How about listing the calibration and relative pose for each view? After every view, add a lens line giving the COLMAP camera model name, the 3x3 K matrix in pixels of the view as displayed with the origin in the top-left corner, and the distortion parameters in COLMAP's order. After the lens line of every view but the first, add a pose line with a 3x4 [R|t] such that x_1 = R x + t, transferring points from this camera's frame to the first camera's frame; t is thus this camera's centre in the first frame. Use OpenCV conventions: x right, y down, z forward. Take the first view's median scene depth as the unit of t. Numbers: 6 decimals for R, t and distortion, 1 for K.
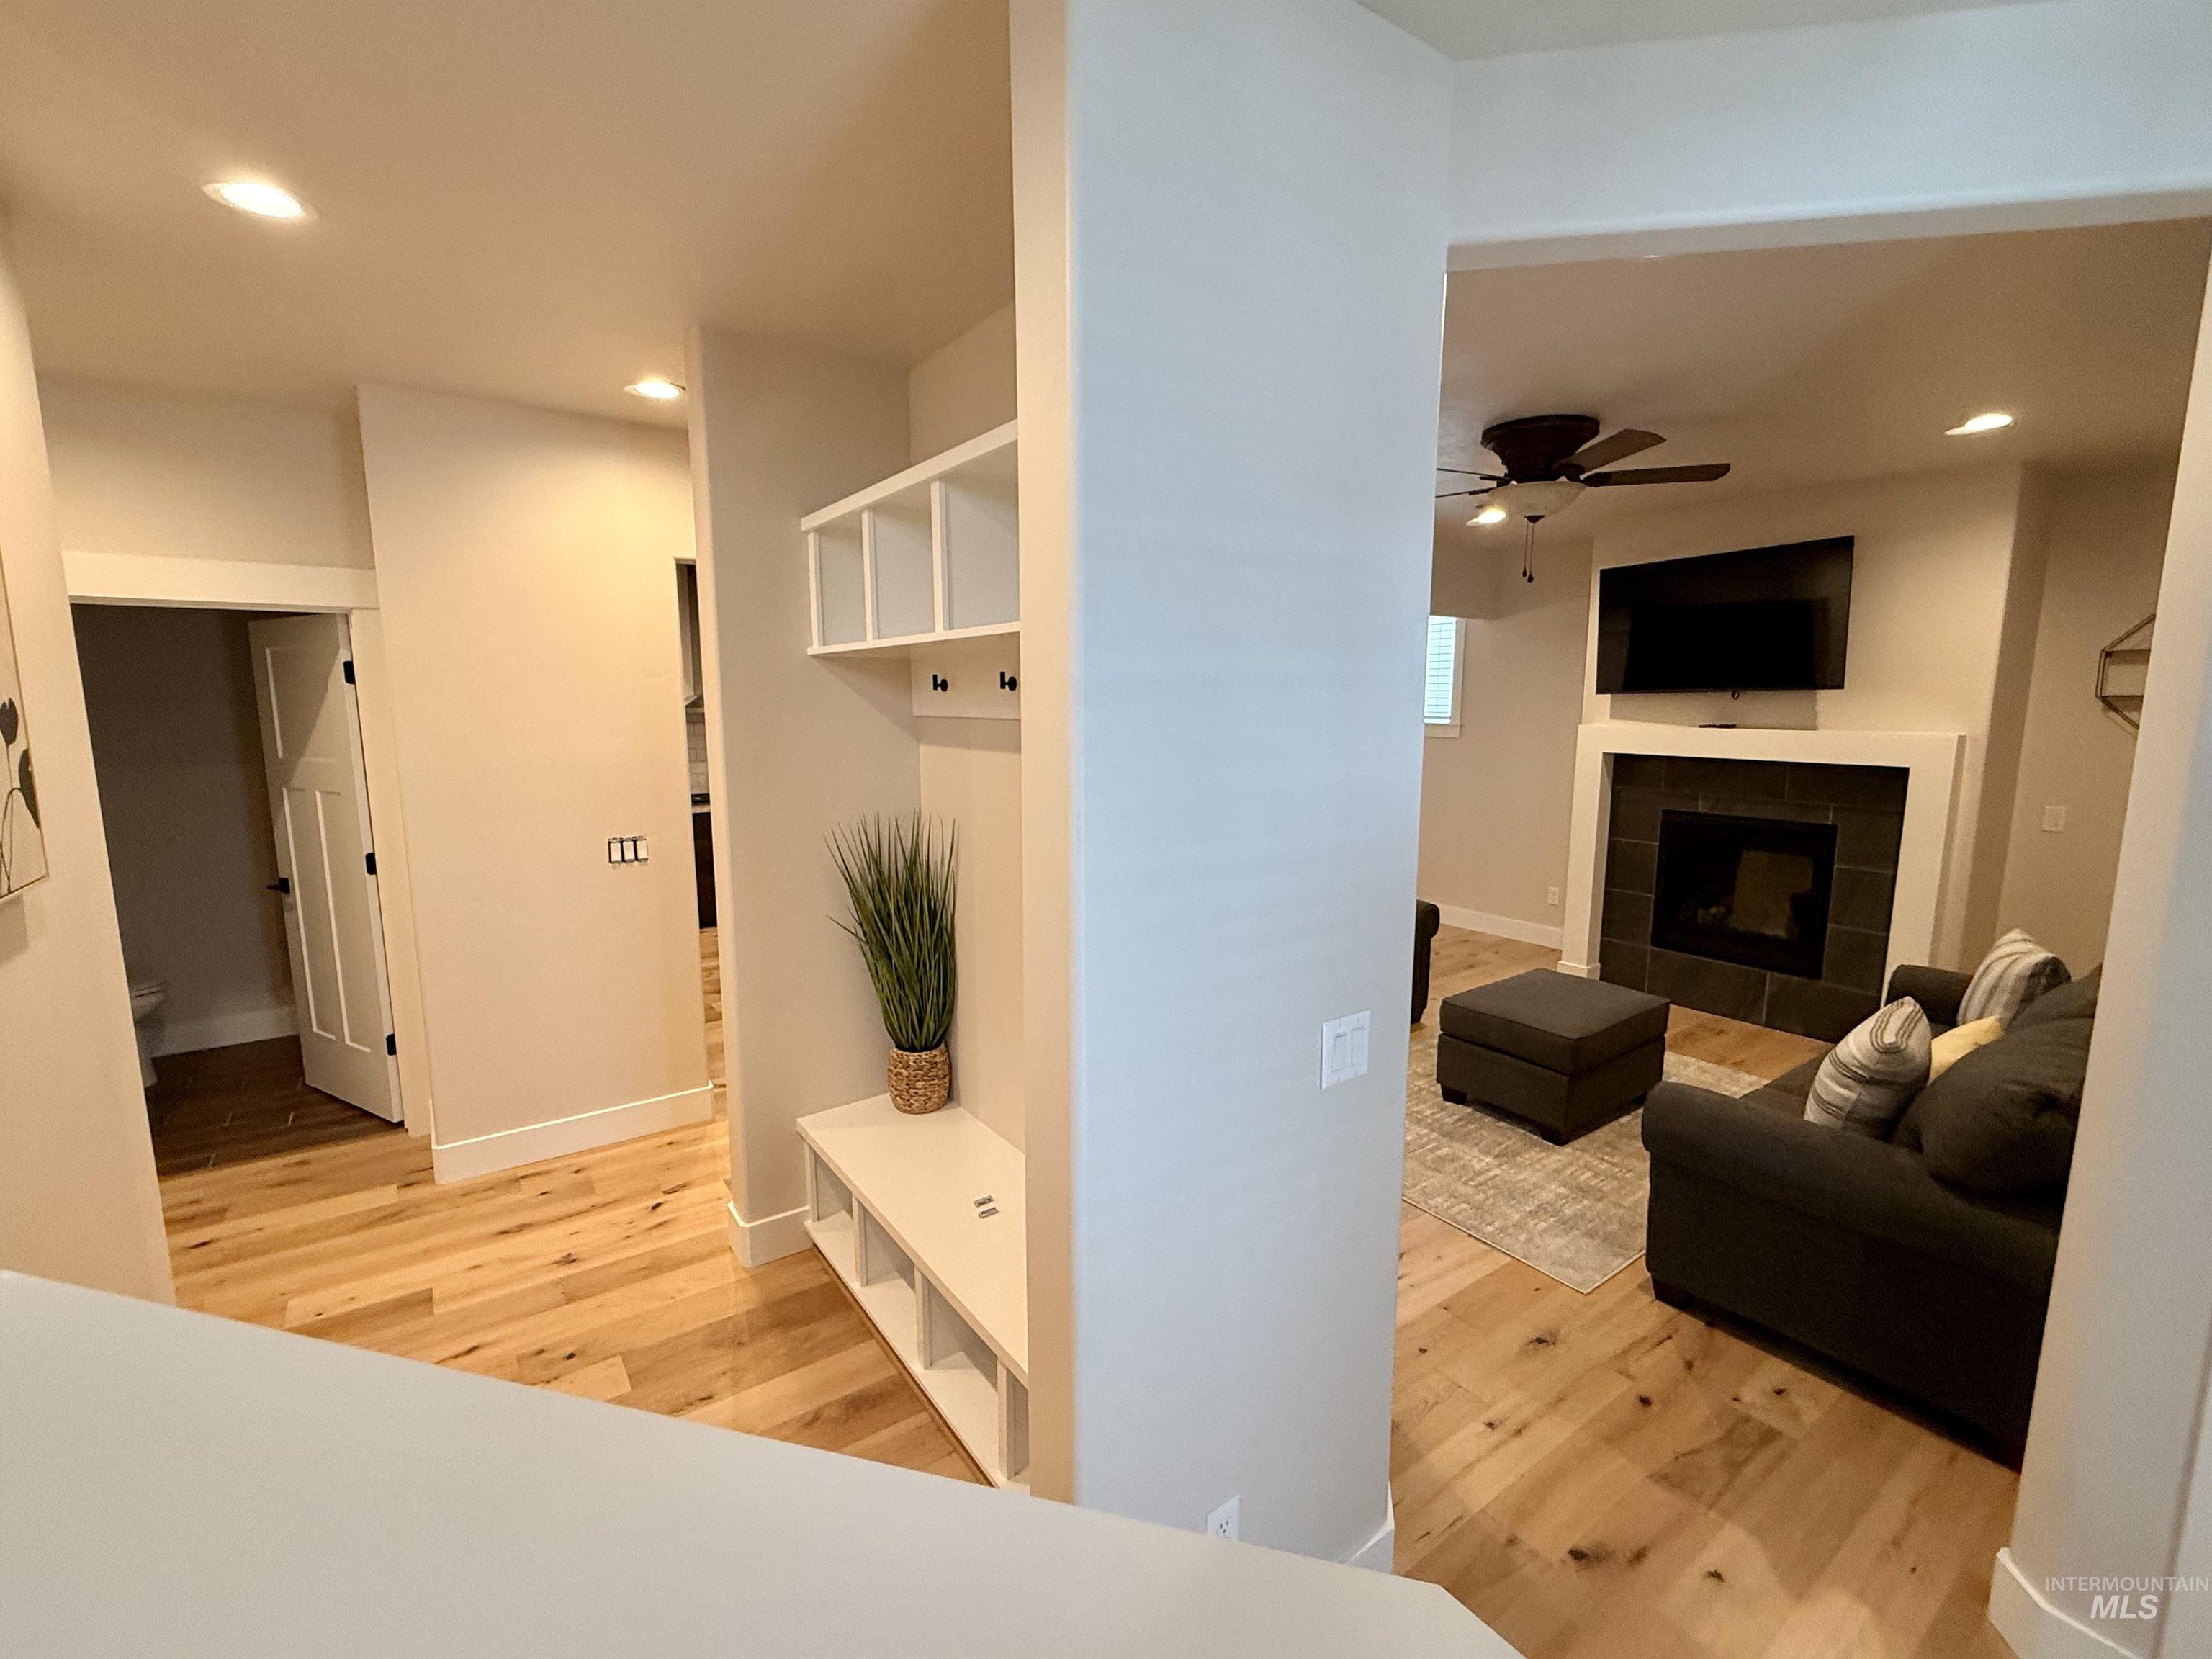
lens RADIAL K [[959.1, 0, 1106.0], [0, 959.1, 829.5], [0, 0, 1]] dist [-0.001619, -0.000511]
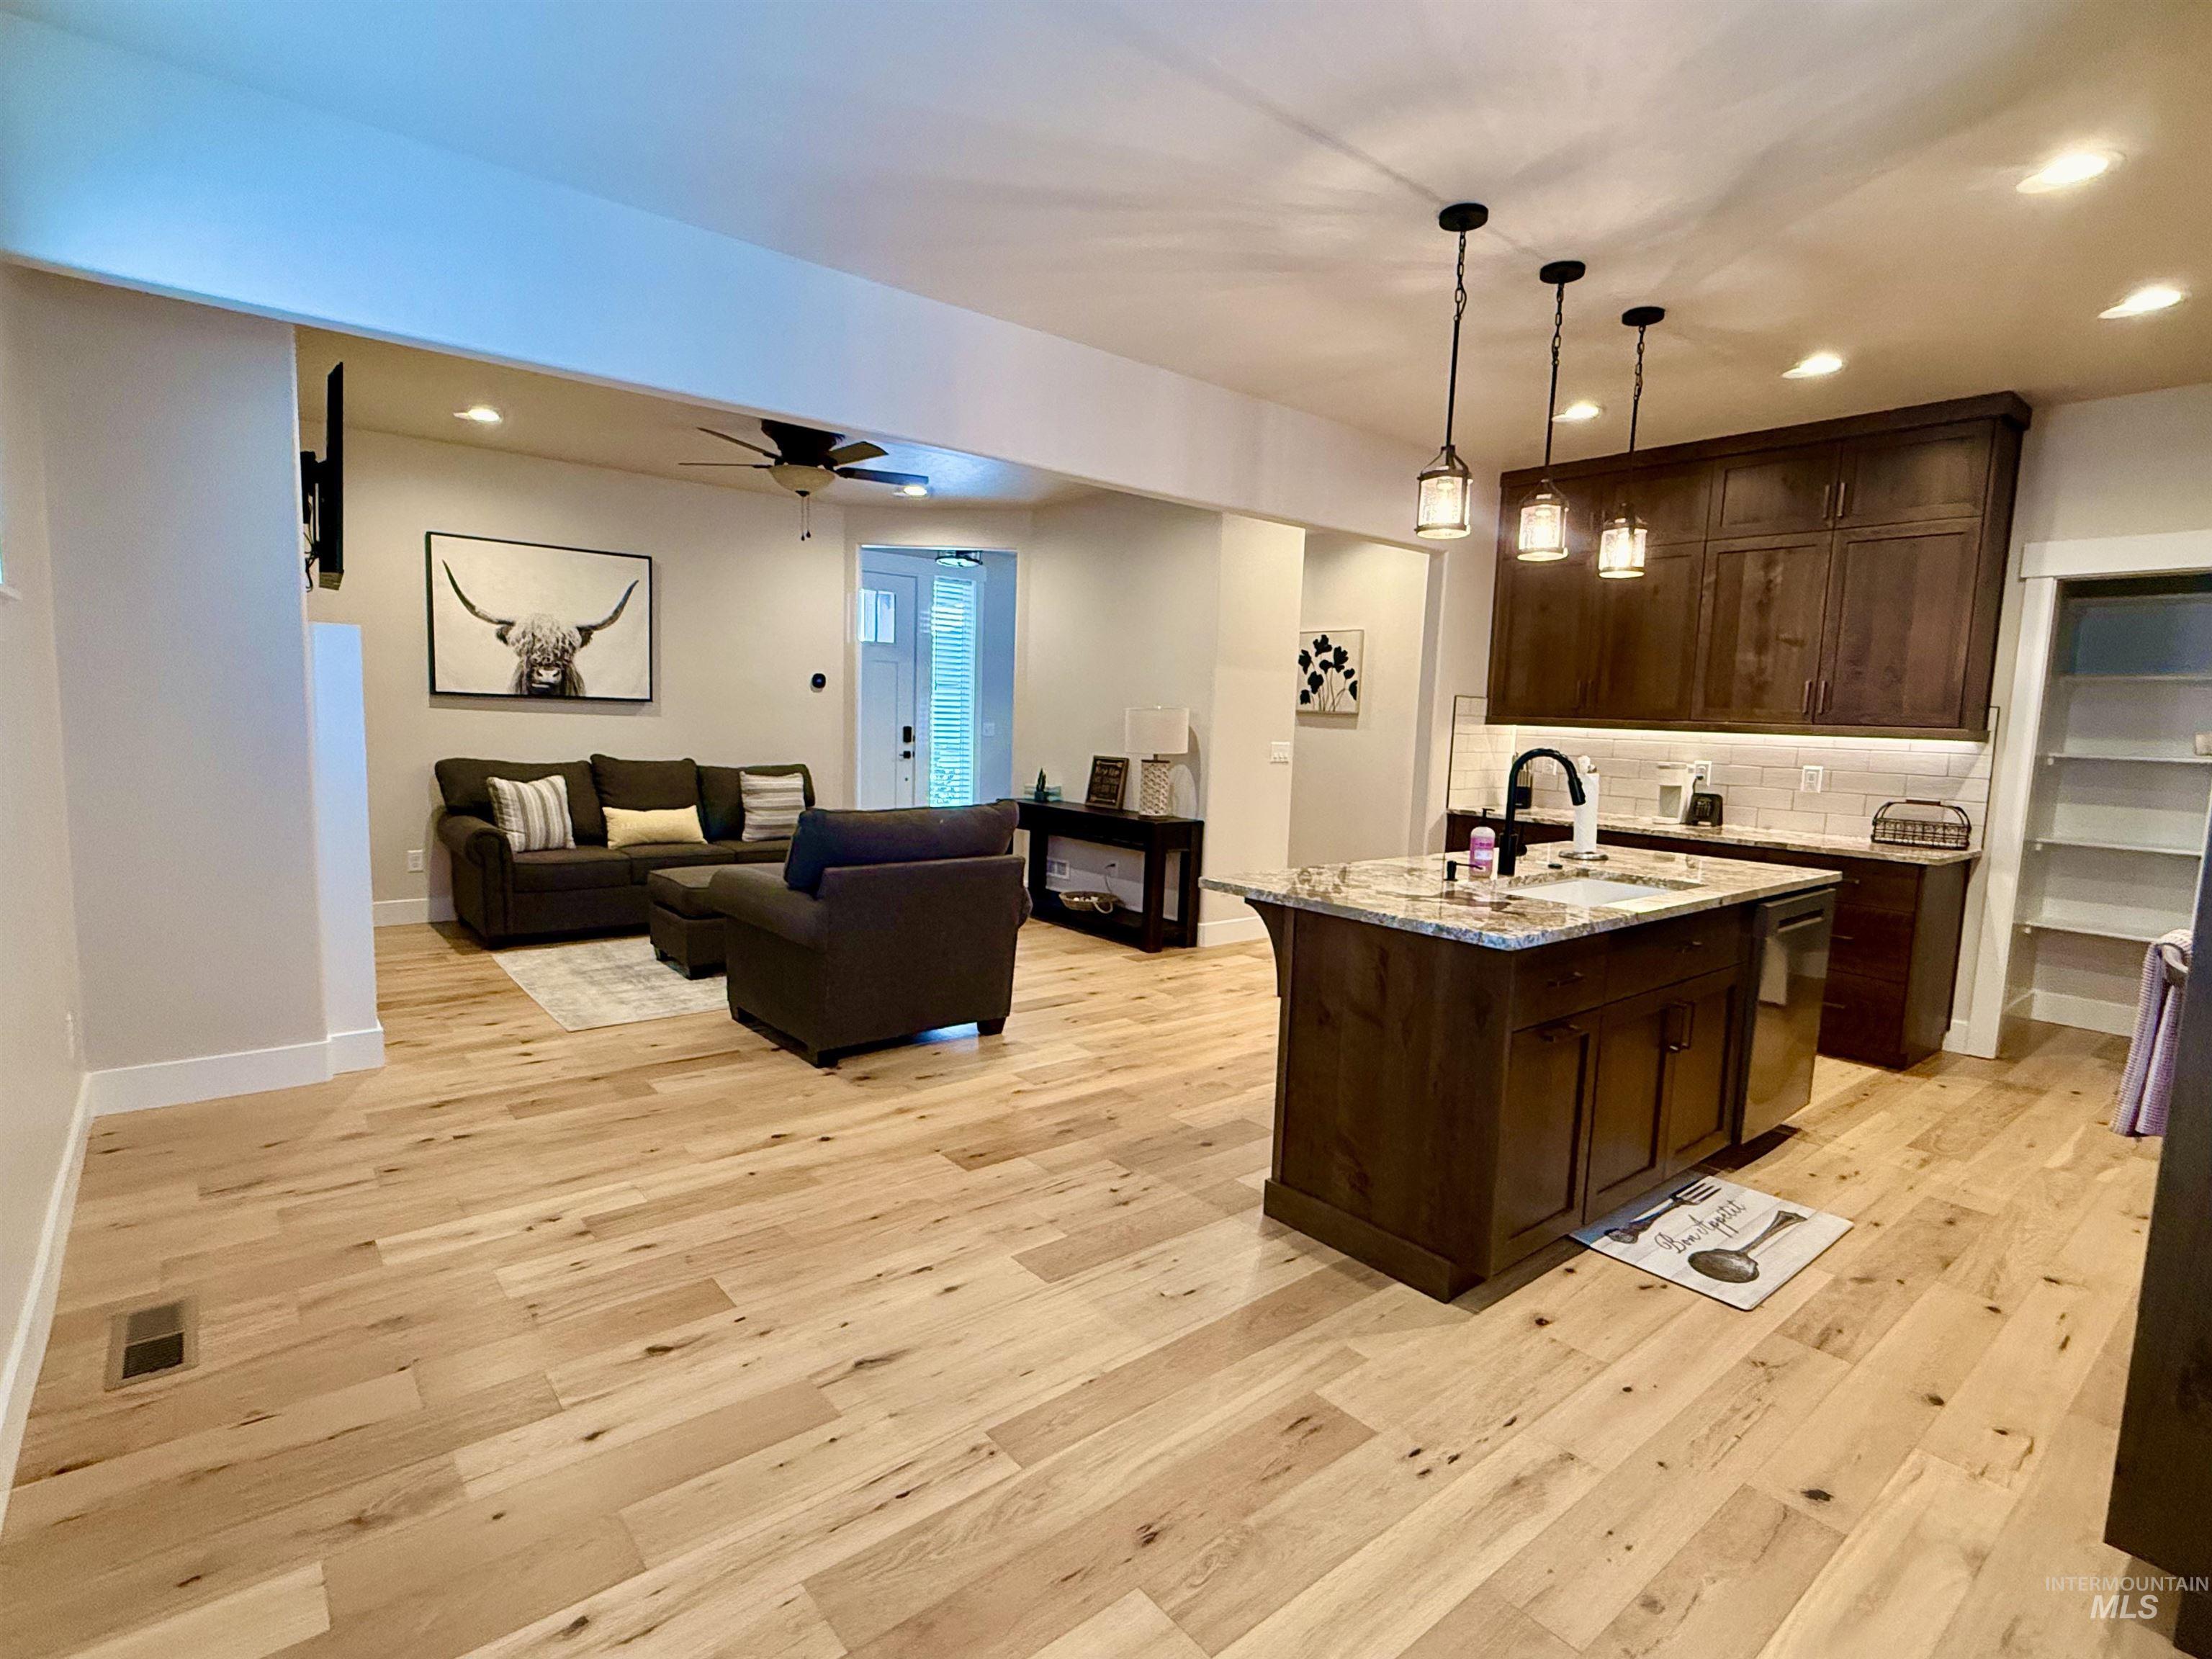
lens RADIAL K [[1091.3, 0, 1106.0], [0, 1091.3, 829.5], [0, 0, 1]] dist [0.003198, 0.000194]
pose [[-0.997392, -0.025844, -0.067385, 0.112539], [-0.041829, 0.967875, 0.247929, -0.250005], [0.058813, 0.250101, -0.966432, 2.442308]]
